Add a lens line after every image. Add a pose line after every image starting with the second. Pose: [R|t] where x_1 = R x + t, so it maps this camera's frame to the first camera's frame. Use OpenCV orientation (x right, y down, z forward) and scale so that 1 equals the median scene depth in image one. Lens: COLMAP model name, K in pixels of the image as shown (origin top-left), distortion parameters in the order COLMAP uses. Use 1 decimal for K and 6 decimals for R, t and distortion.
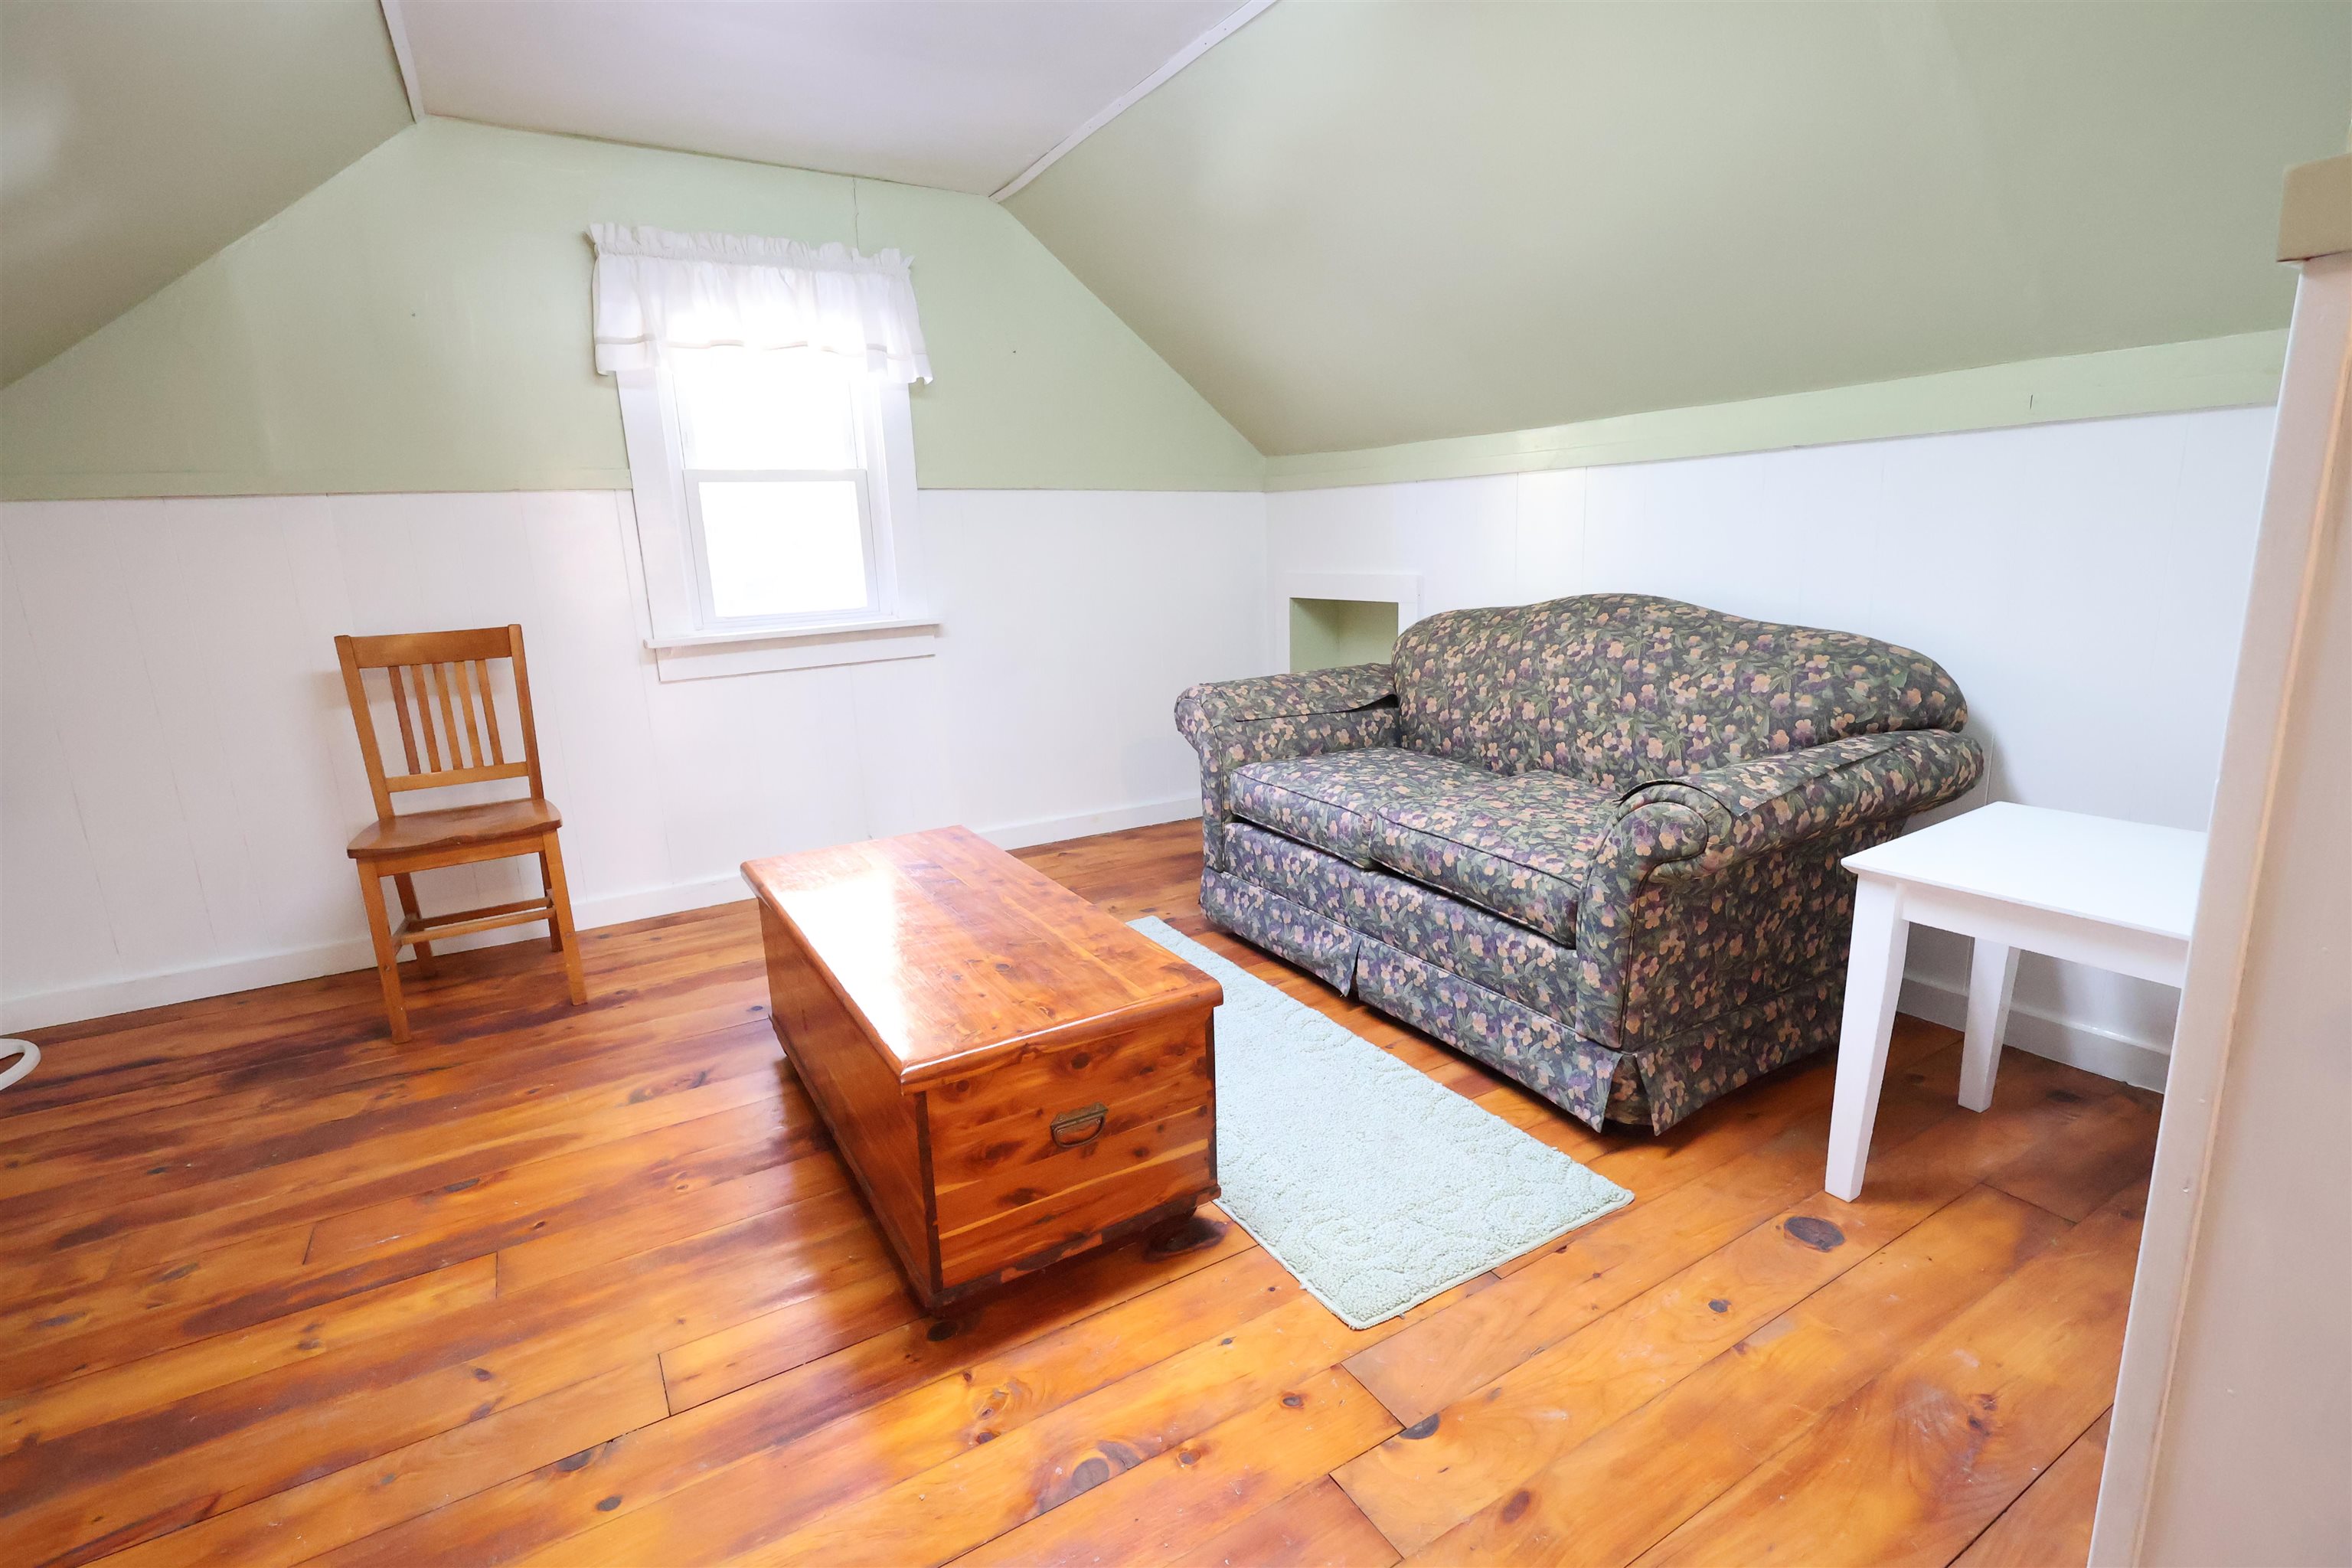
lens RADIAL K [[1089.1, 0, 1179.8], [0, 1089.1, 782.8], [0, 0, 1]] dist [-0.001289, 0.001822]
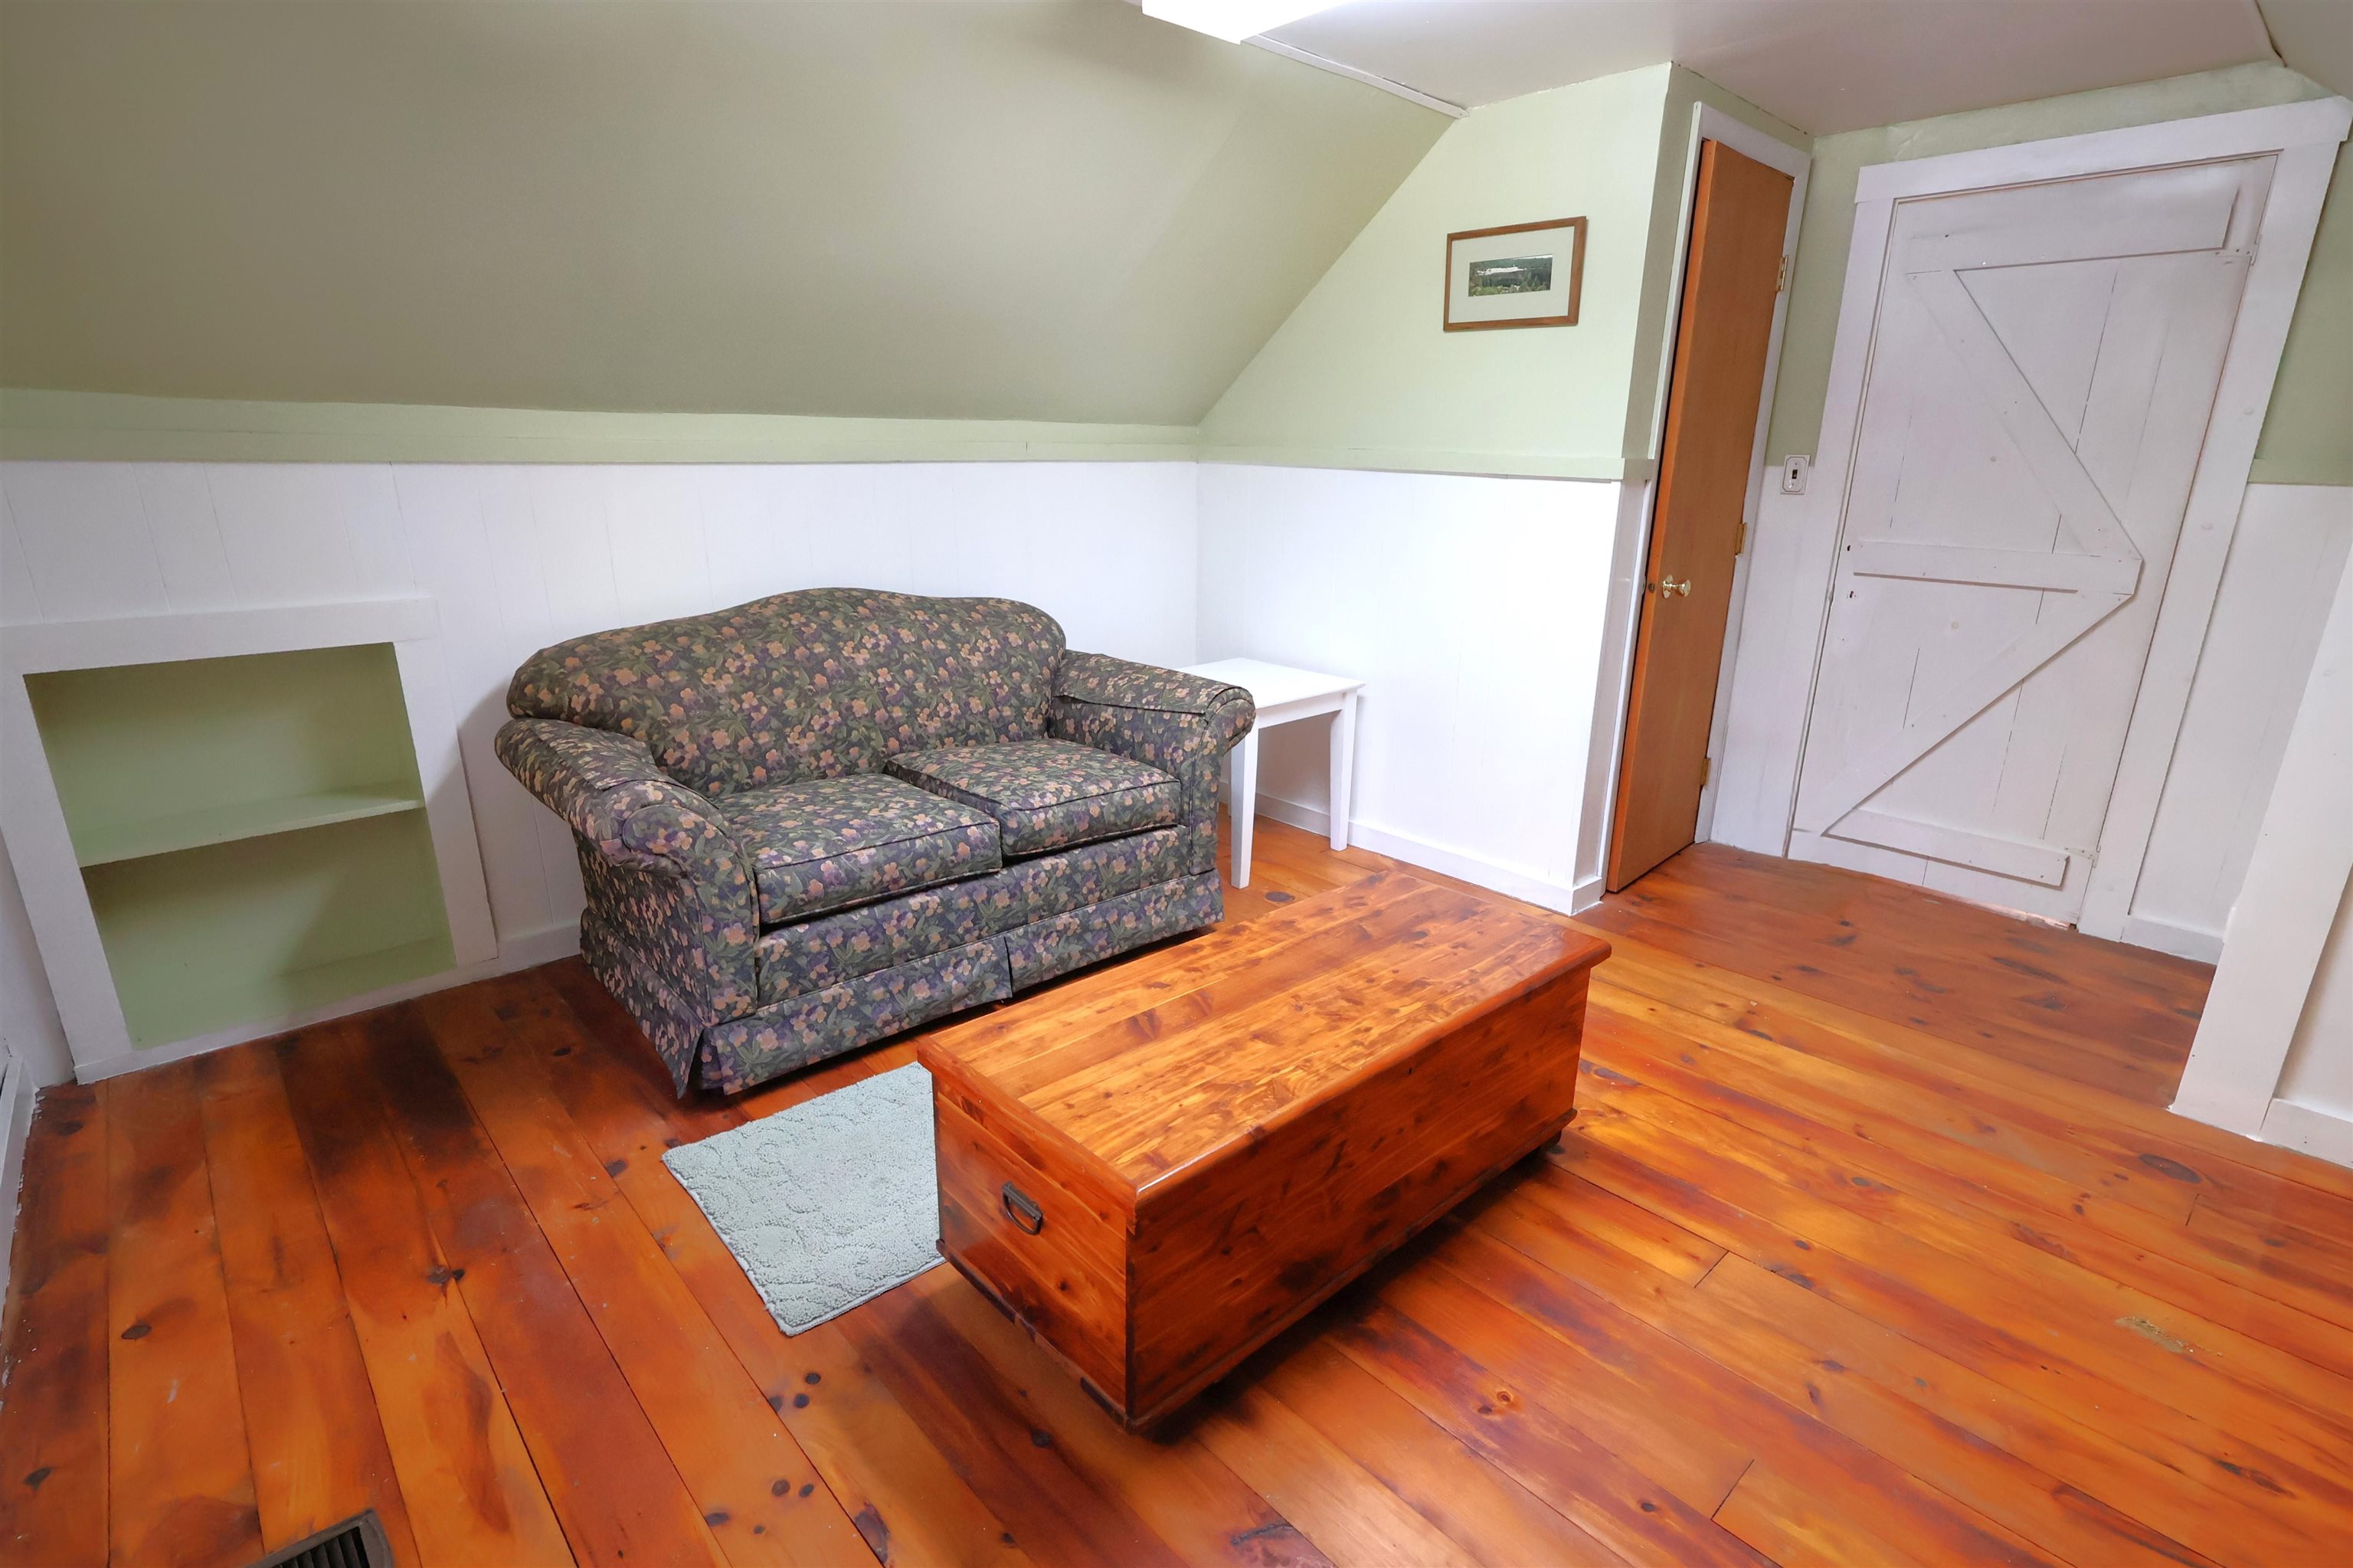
lens RADIAL K [[1138.7, 0, 1179.1], [0, 1138.7, 778.5], [0, 0, 1]] dist [0.000207, 0.001672]
pose [[-0.196965, -0.242913, 0.949841, -0.829131], [0.211262, 0.935544, 0.283065, -0.259838], [-0.957378, 0.256420, -0.132951, 0.924447]]
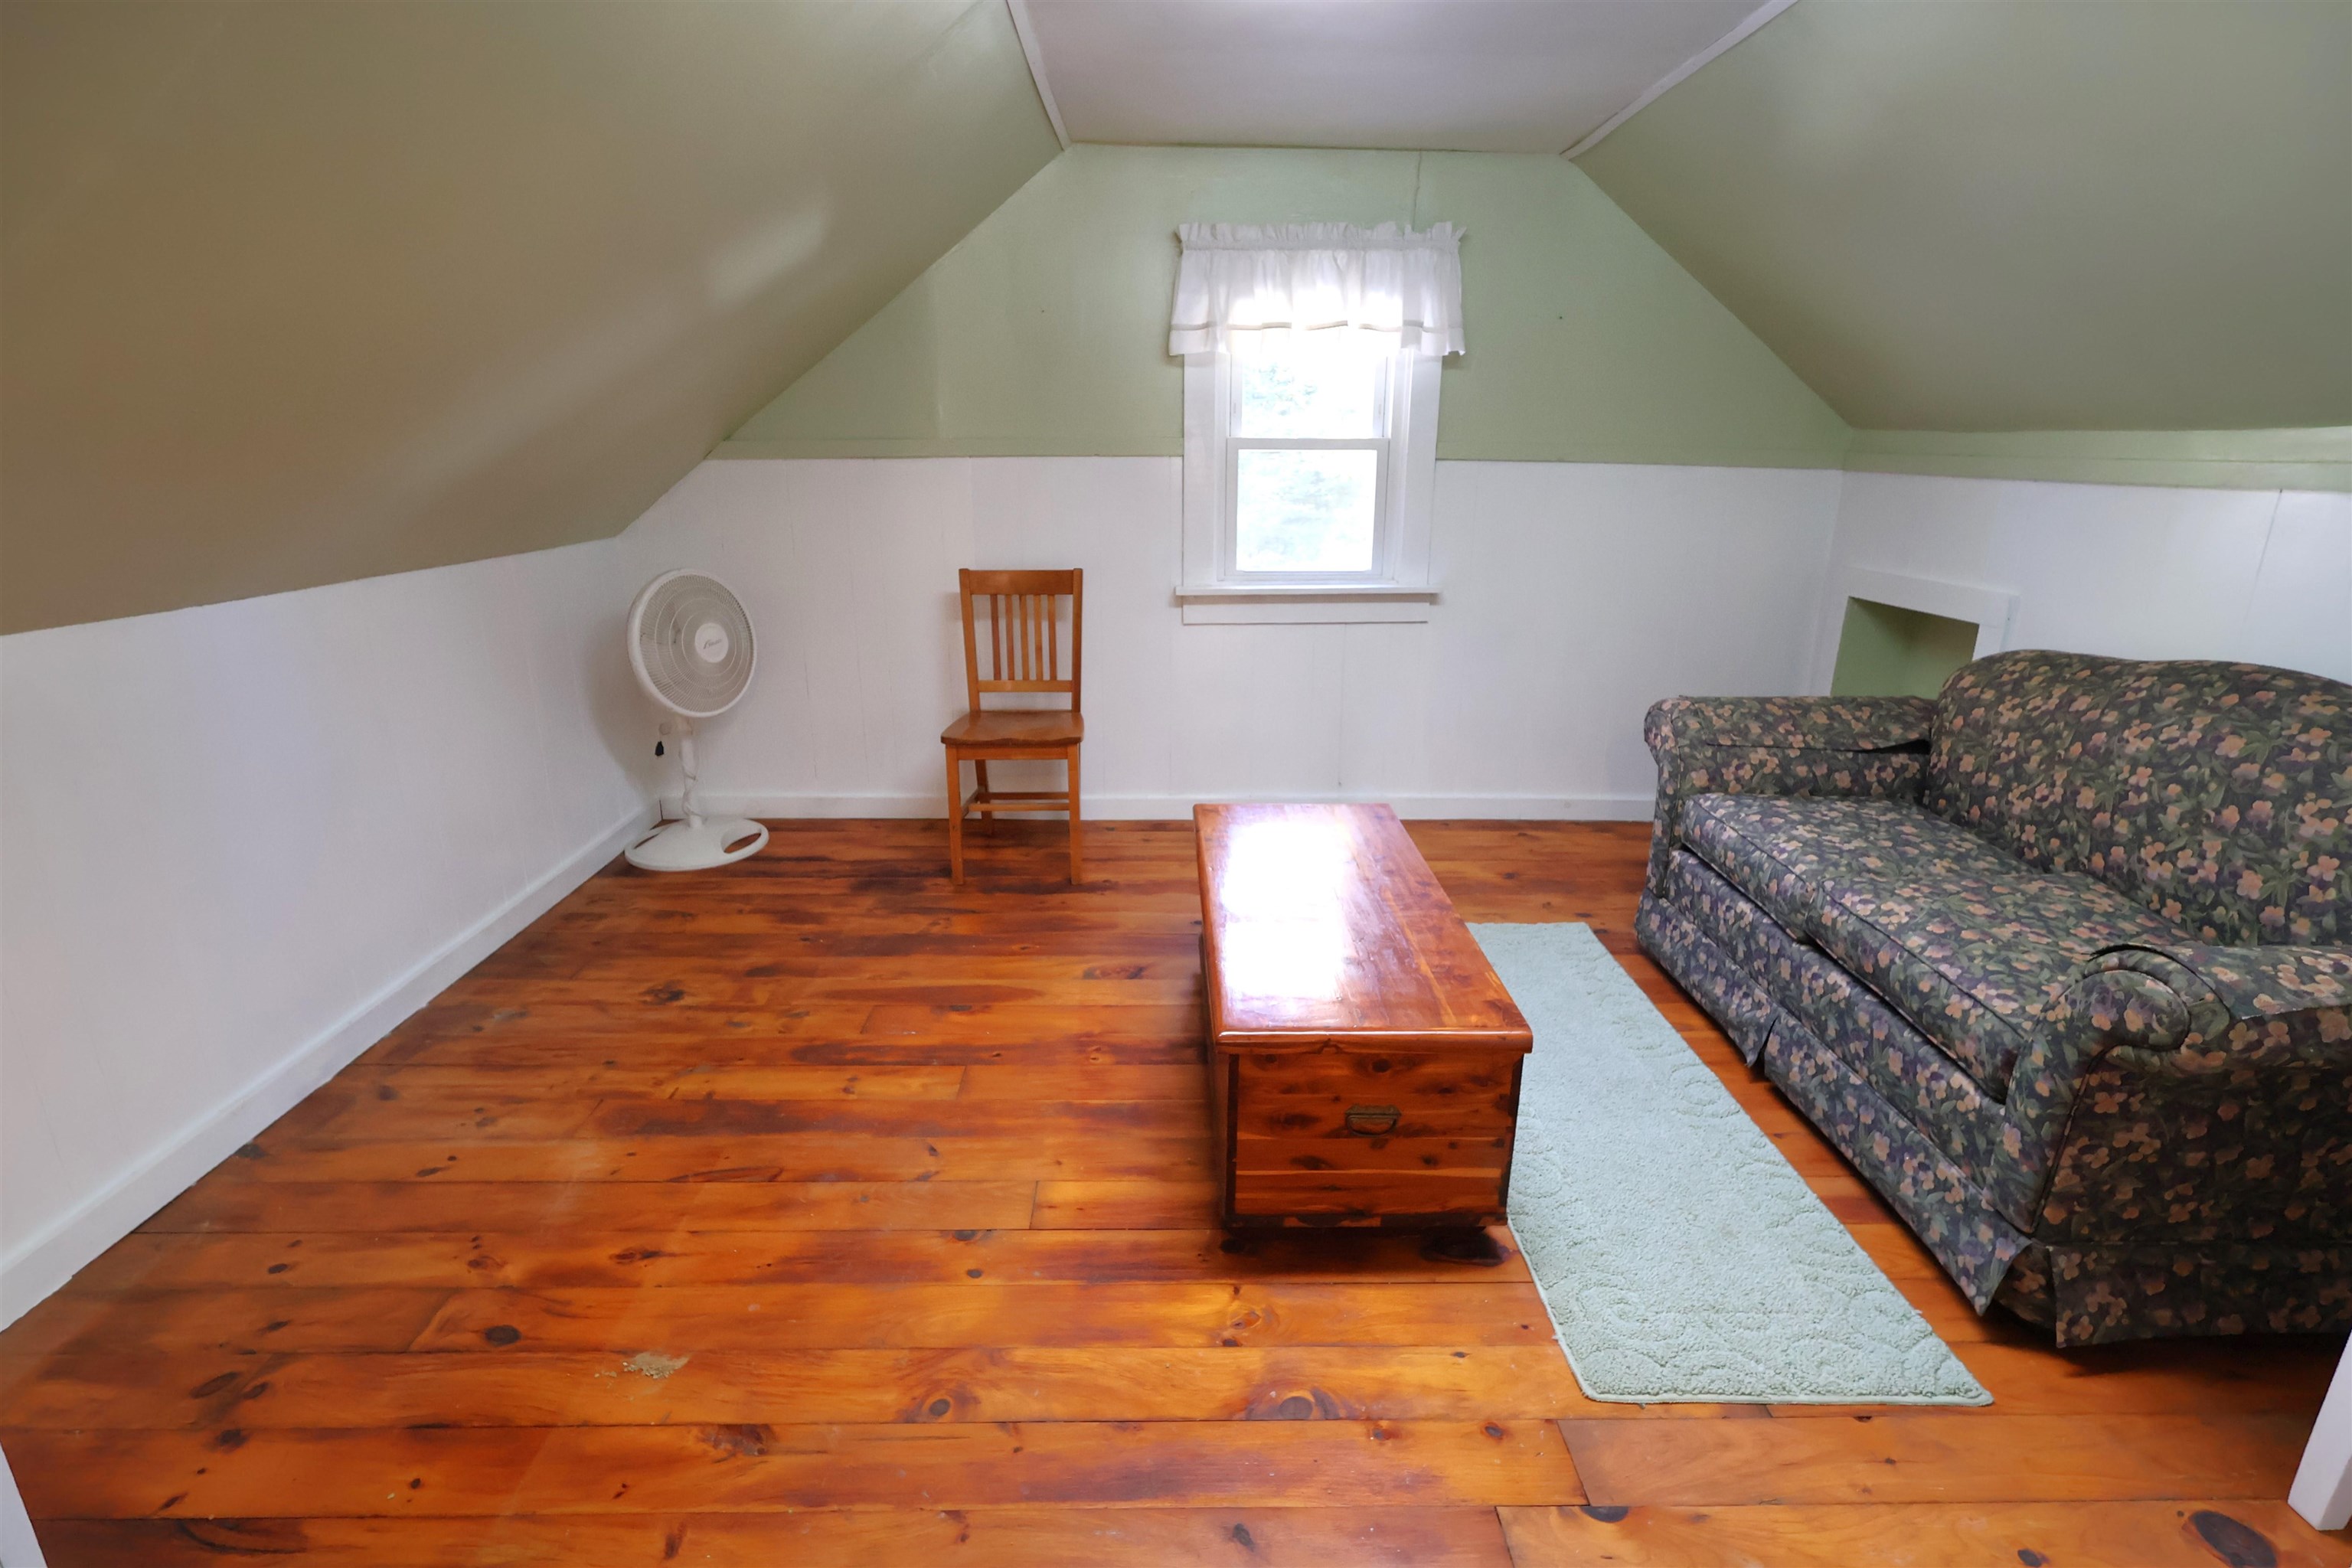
lens RADIAL K [[1103.6, 0, 1182.1], [0, 1103.6, 783.4], [0, 0, 1]] dist [-0.001126, 0.001018]
pose [[0.865891, 0.184100, -0.465123, 0.124667], [-0.145811, 0.982326, 0.117367, -0.079631], [0.478510, -0.033808, 0.877431, -0.045445]]
